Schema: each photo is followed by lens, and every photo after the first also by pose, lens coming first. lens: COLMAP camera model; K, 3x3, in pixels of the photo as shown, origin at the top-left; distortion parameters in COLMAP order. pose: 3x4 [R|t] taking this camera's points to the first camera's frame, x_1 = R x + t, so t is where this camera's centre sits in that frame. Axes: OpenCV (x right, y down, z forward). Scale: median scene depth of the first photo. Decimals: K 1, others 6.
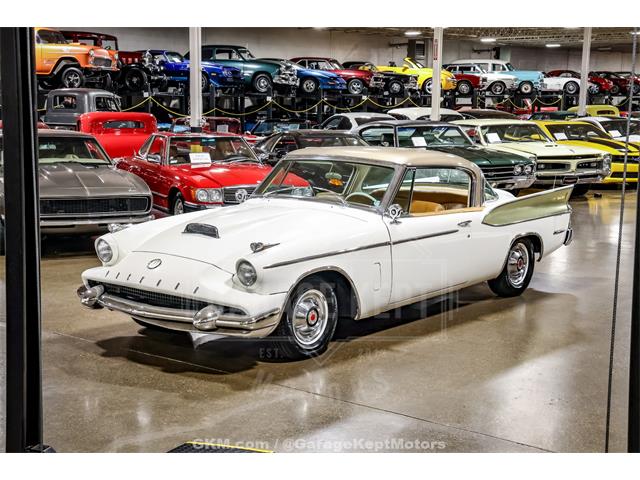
lens RADIAL K [[1187.2, 0, 320.0], [0, 1187.2, 240.0], [0, 0, 1]] dist [0.255070, 0.217245]
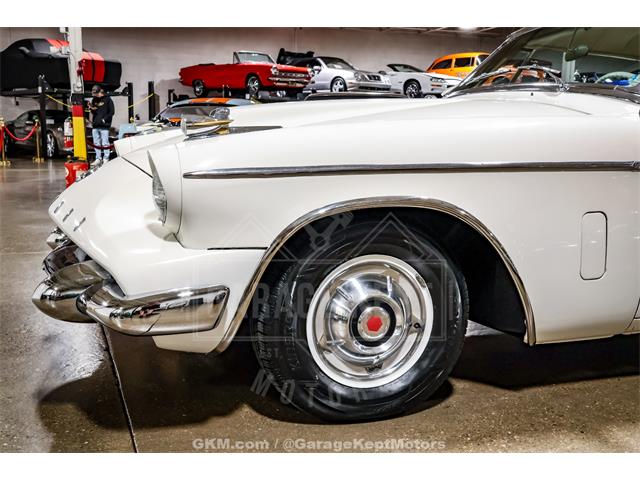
lens RADIAL K [[802.0, 0, 320.0], [0, 802.0, 240.0], [0, 0, 1]] dist [0.086452, 0.036093]
pose [[0.859599, 0.088576, -0.503233, 0.073698], [-0.090170, 0.995700, 0.021233, 0.021261], [0.502950, 0.027125, 0.863890, 0.489041]]
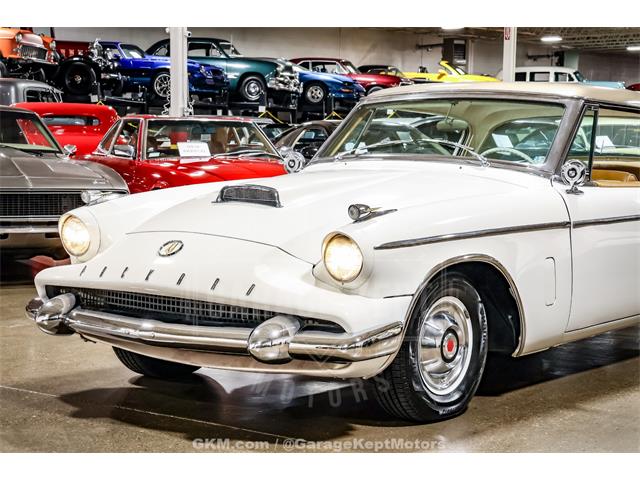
lens RADIAL K [[1480.9, 0, 320.0], [0, 1480.9, 240.0], [0, 0, 1]] dist [0.440699, 0.093447]
pose [[0.999789, 0.000708, 0.020510, -0.053178], [0.000575, 0.998047, -0.062473, 0.038352], [-0.020514, 0.062471, 0.997836, 0.192450]]
